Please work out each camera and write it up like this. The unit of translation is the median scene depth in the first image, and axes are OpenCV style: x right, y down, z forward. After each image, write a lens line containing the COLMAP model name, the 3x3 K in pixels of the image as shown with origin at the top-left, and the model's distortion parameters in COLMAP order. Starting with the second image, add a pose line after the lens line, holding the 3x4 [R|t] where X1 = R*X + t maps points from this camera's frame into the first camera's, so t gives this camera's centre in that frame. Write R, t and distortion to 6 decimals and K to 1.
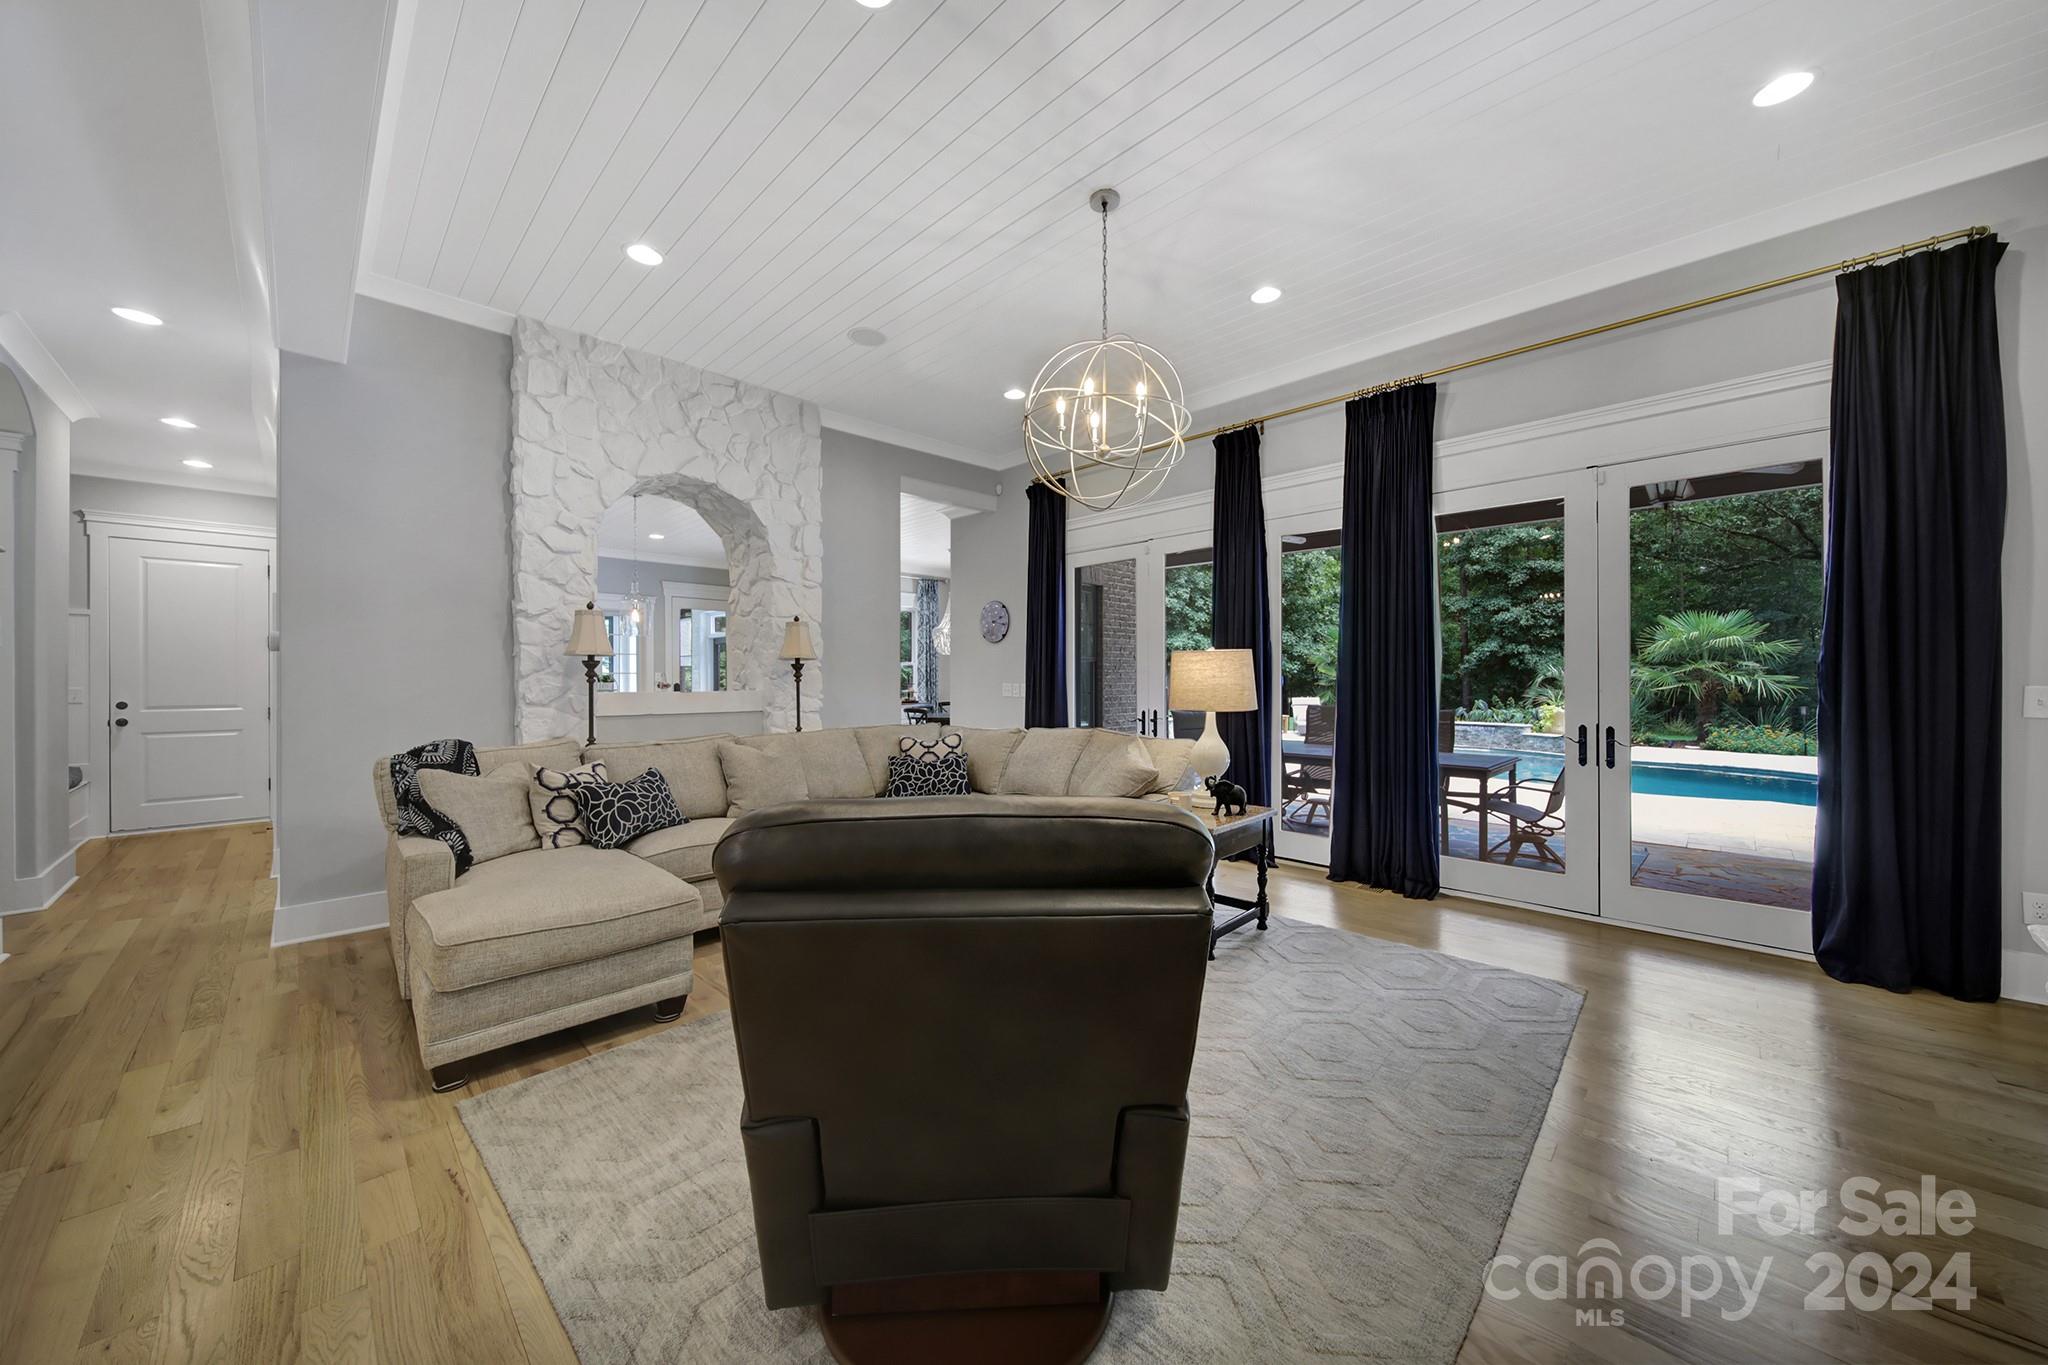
lens RADIAL K [[722.5, 0, 1018.5], [0, 722.5, 677.4], [0, 0, 1]] dist [-0.000383, -0.000591]
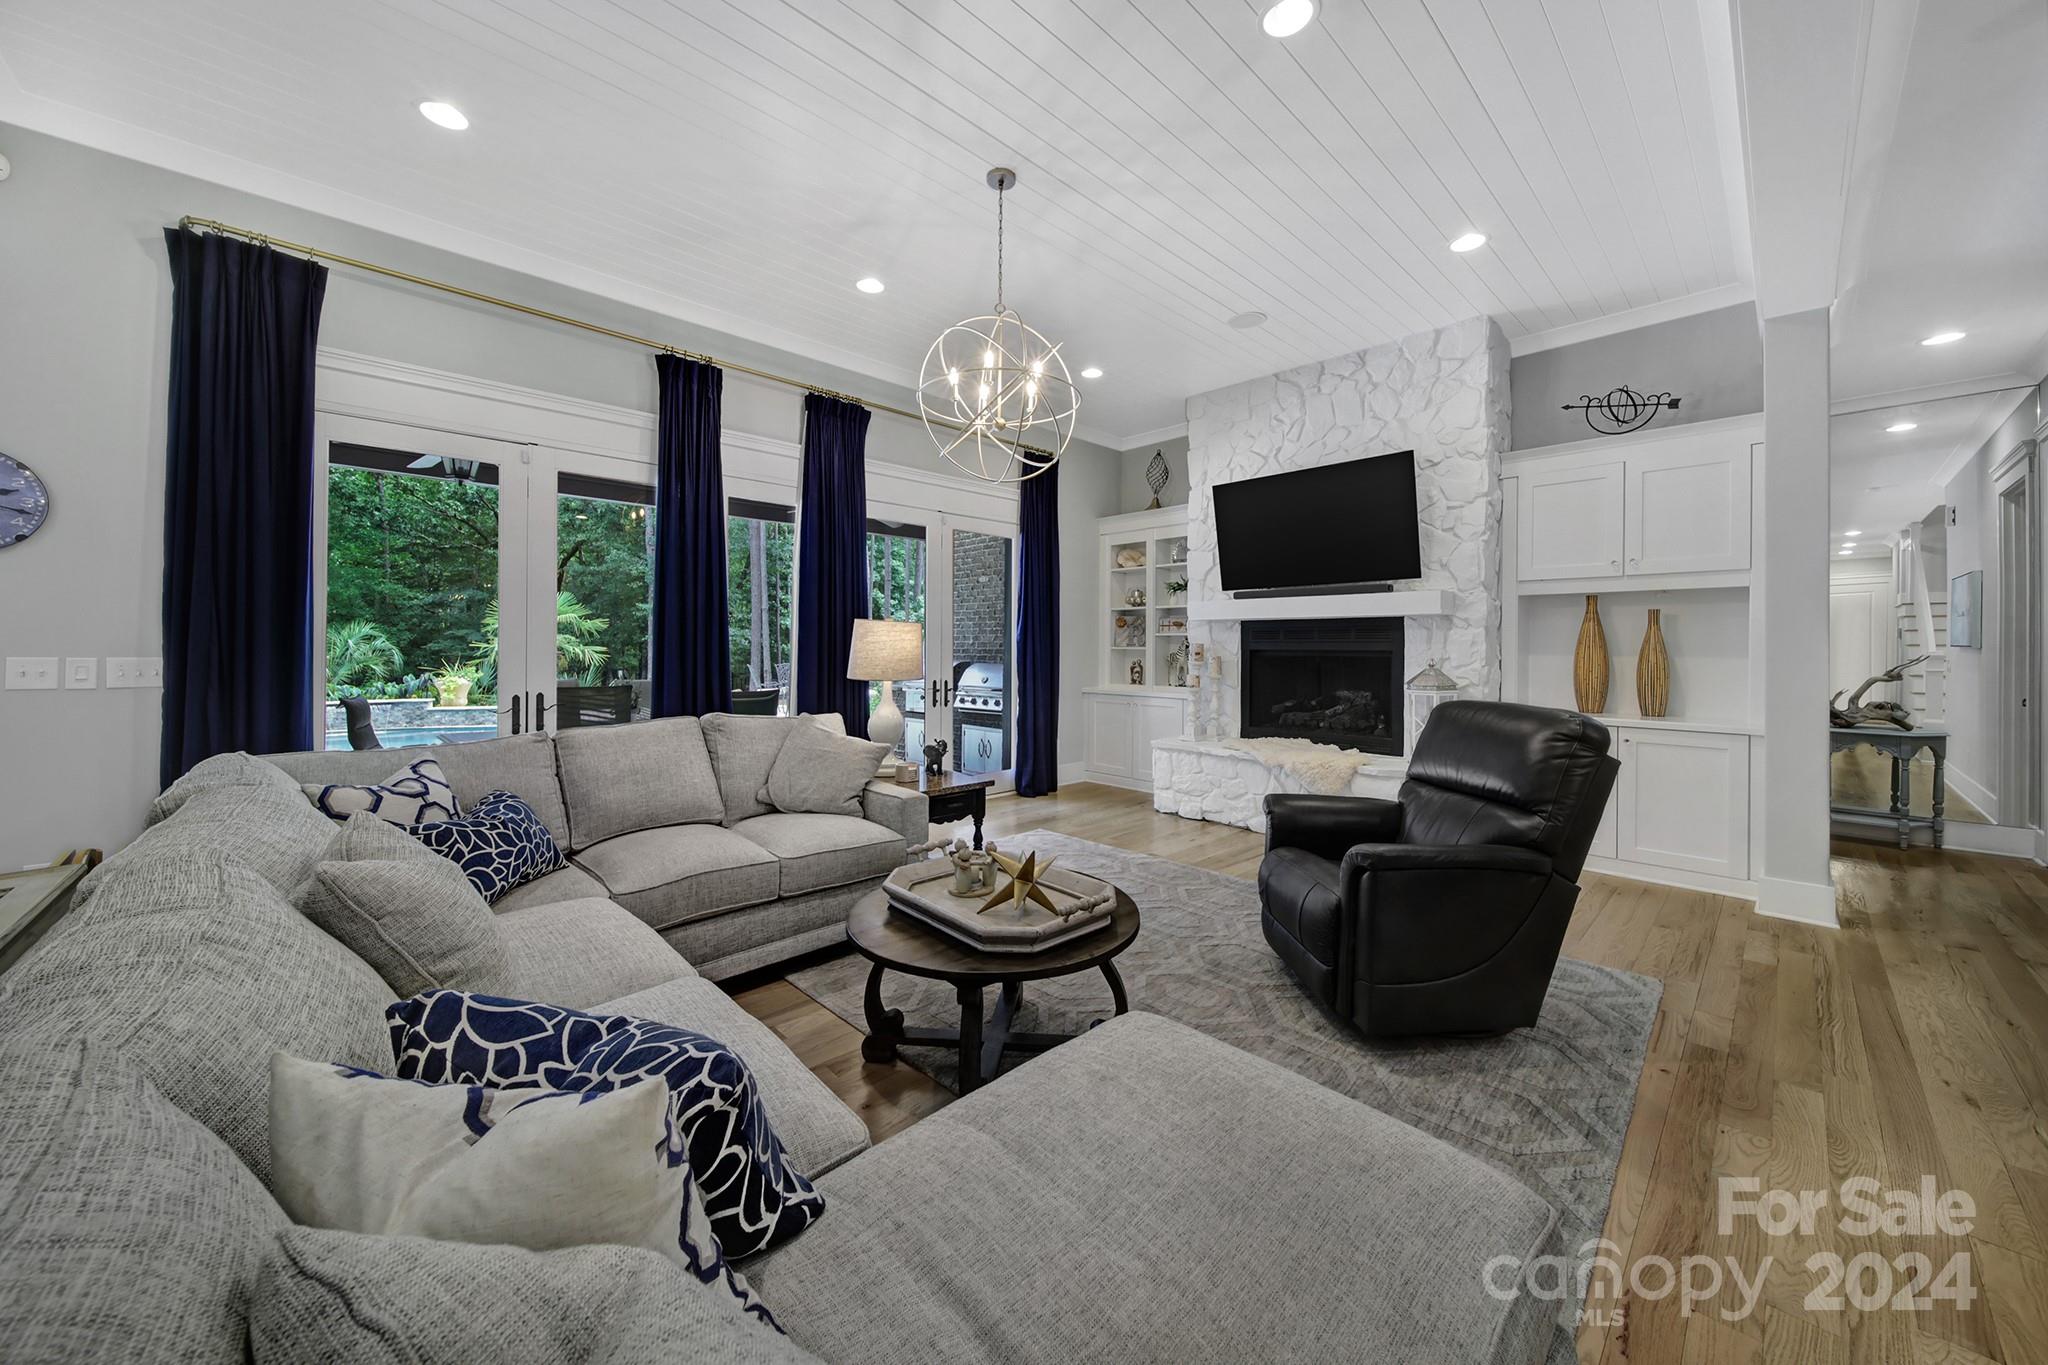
lens RADIAL K [[722.5, 0, 1054.1], [0, 722.5, 647.0], [0, 0, 1]] dist [-0.000383, -0.000591]
pose [[0.024873, 0.006866, 0.999667, -0.200656], [-0.005732, 0.999961, -0.006725, 0.001203], [-0.999674, -0.005563, 0.024912, 0.201945]]
